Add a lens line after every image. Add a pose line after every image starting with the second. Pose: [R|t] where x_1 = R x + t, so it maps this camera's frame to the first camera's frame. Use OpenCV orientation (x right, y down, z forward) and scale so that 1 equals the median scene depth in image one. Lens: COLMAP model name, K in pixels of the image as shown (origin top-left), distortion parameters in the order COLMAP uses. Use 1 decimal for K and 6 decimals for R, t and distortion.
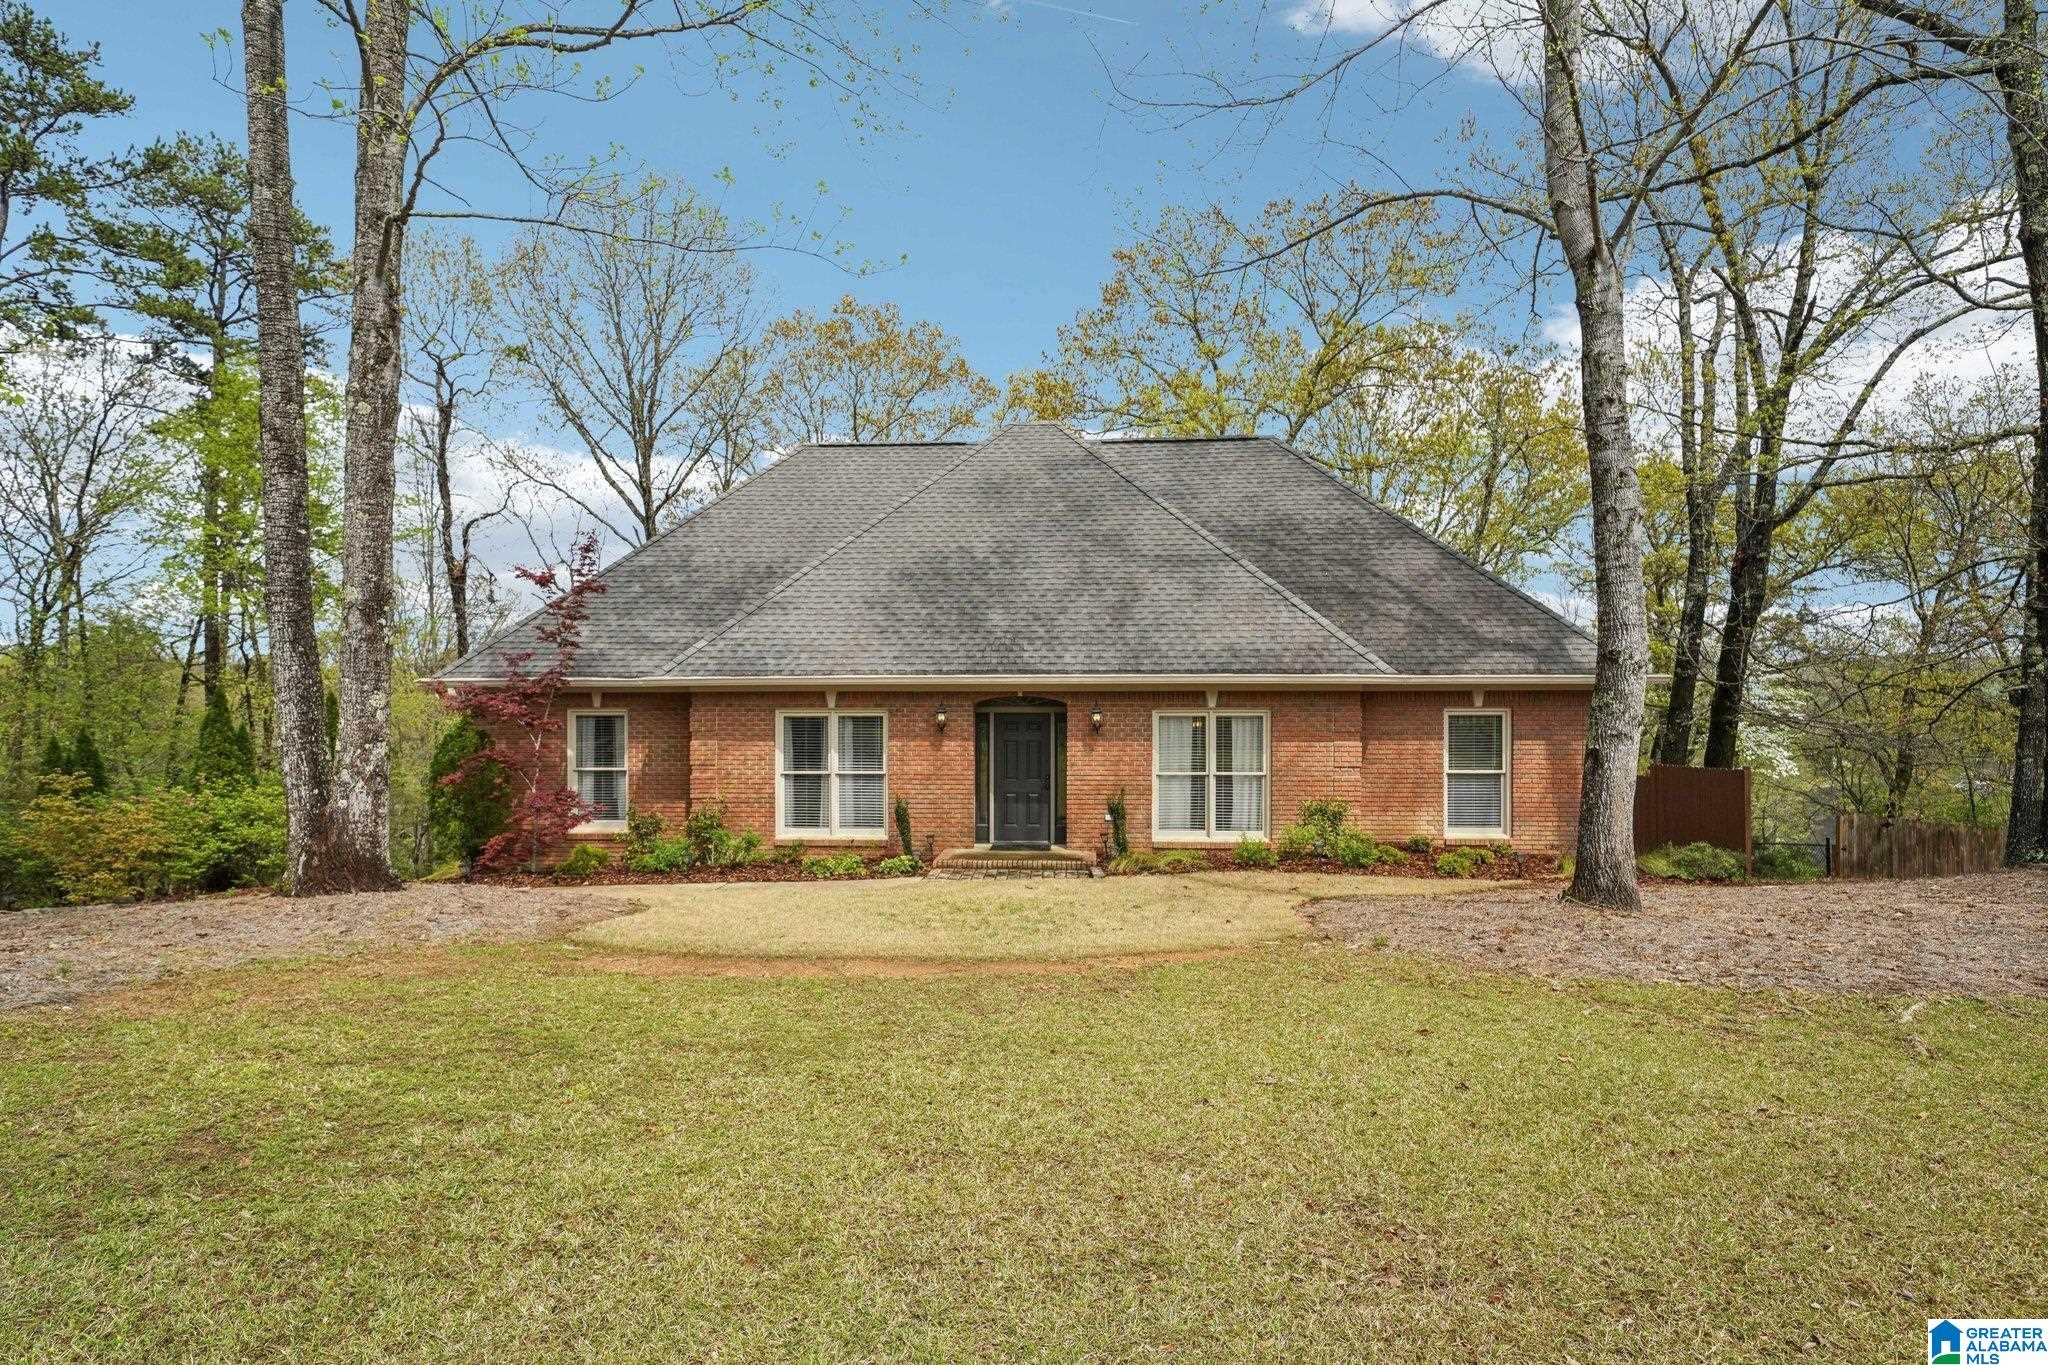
lens RADIAL K [[1189.1, 0, 1020.7], [0, 1189.1, 700.5], [0, 0, 1]] dist [-0.002423, 0.000409]
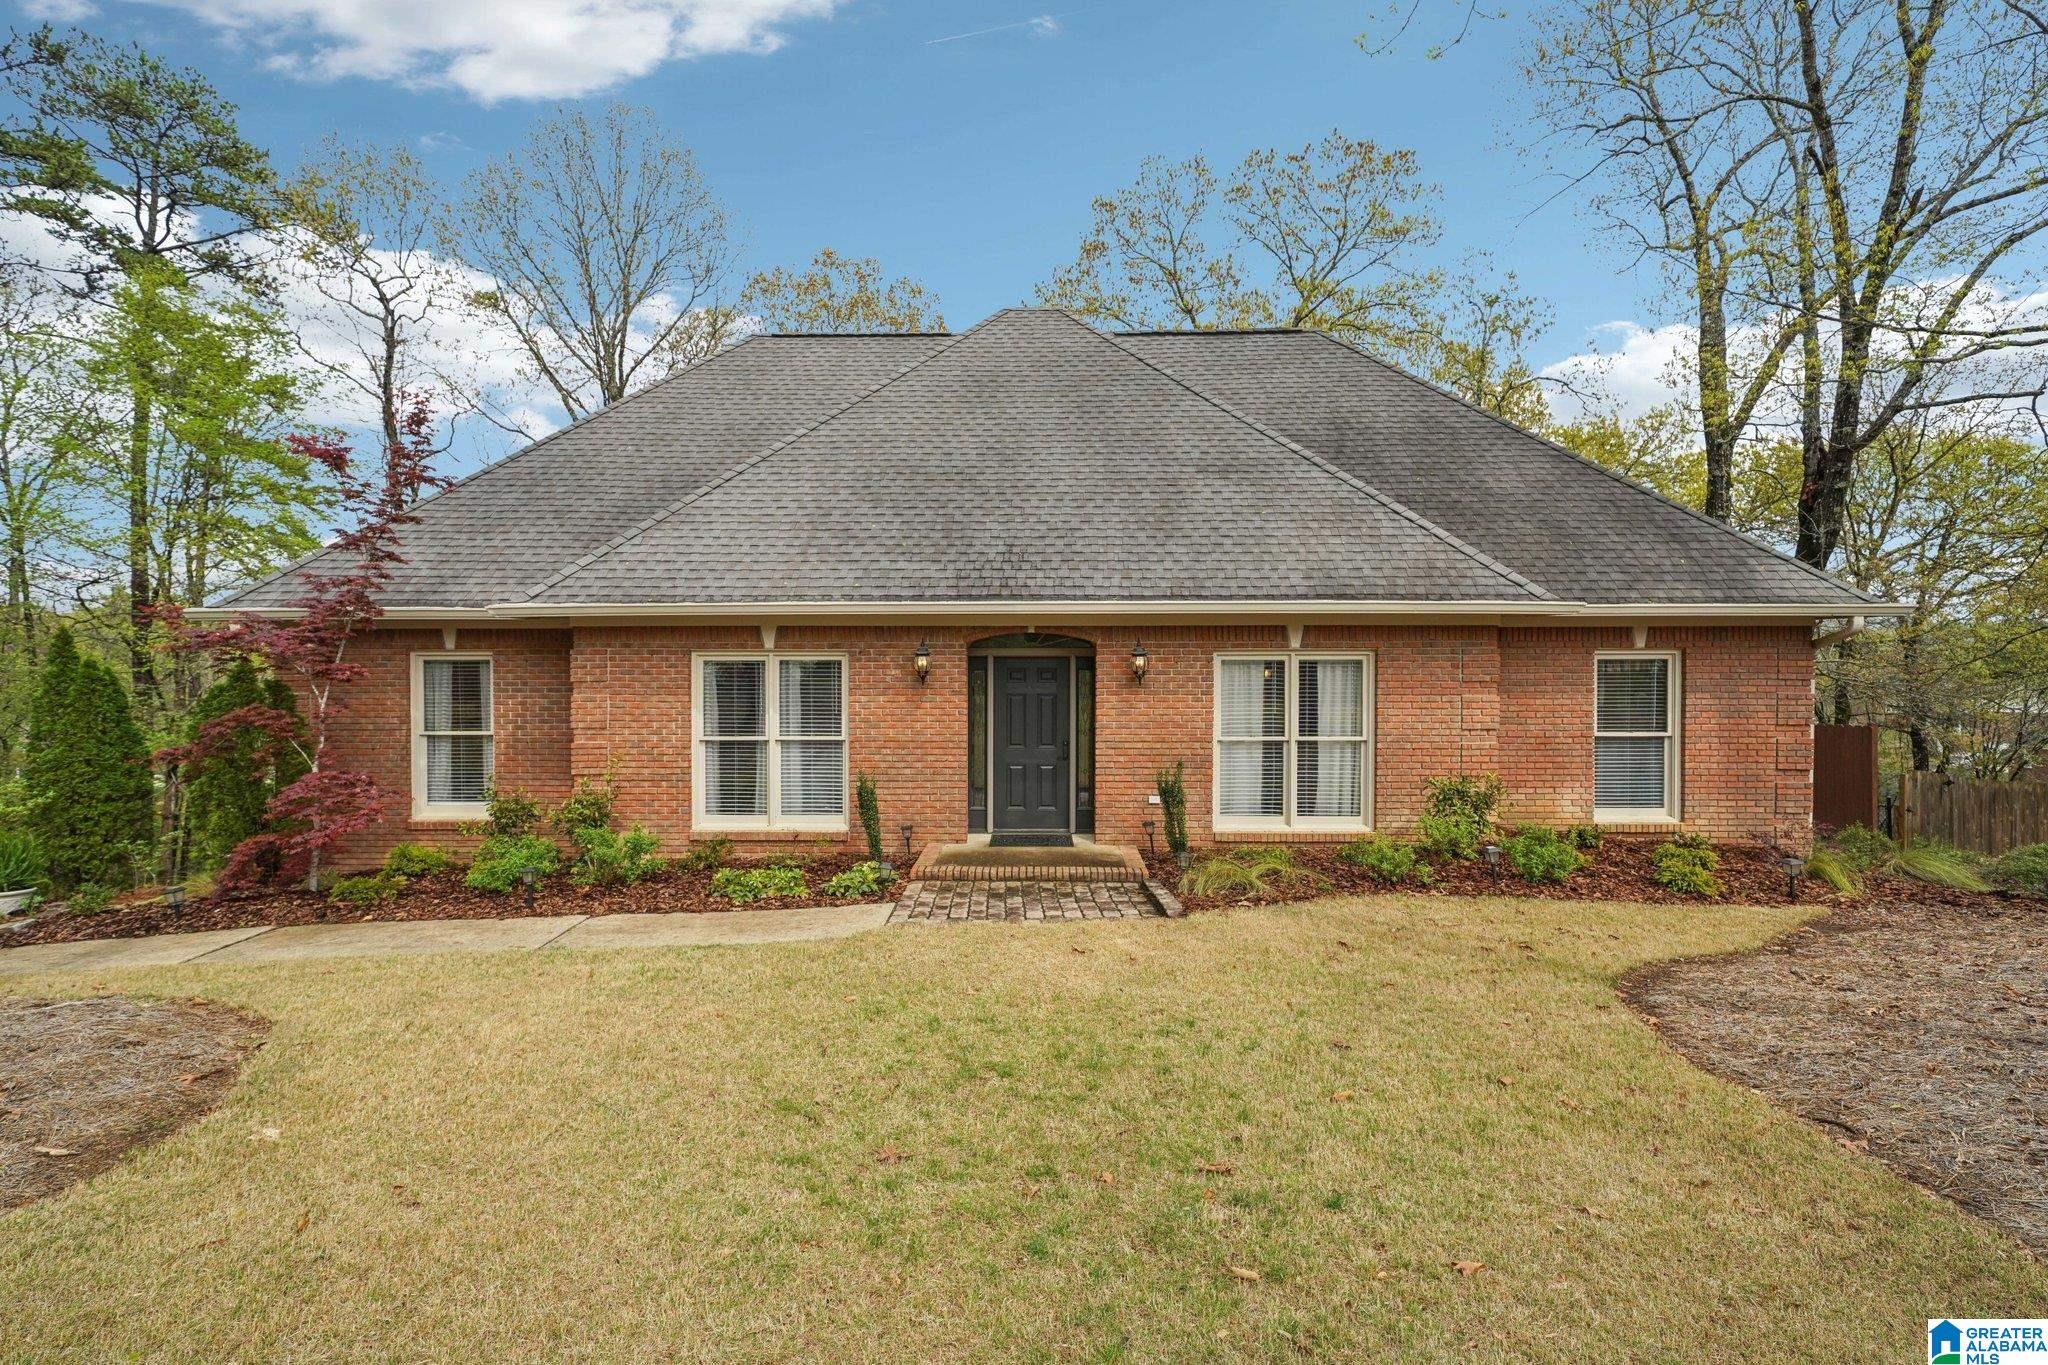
lens RADIAL K [[957.3, 0, 1022.0], [0, 957.3, 676.0], [0, 0, 1]] dist [-0.000907, -0.000114]
pose [[0.999238, -0.000825, 0.039016, -0.028708], [0.000170, 0.999859, 0.016772, 0.012839], [-0.039024, -0.016752, 0.999098, 0.414344]]
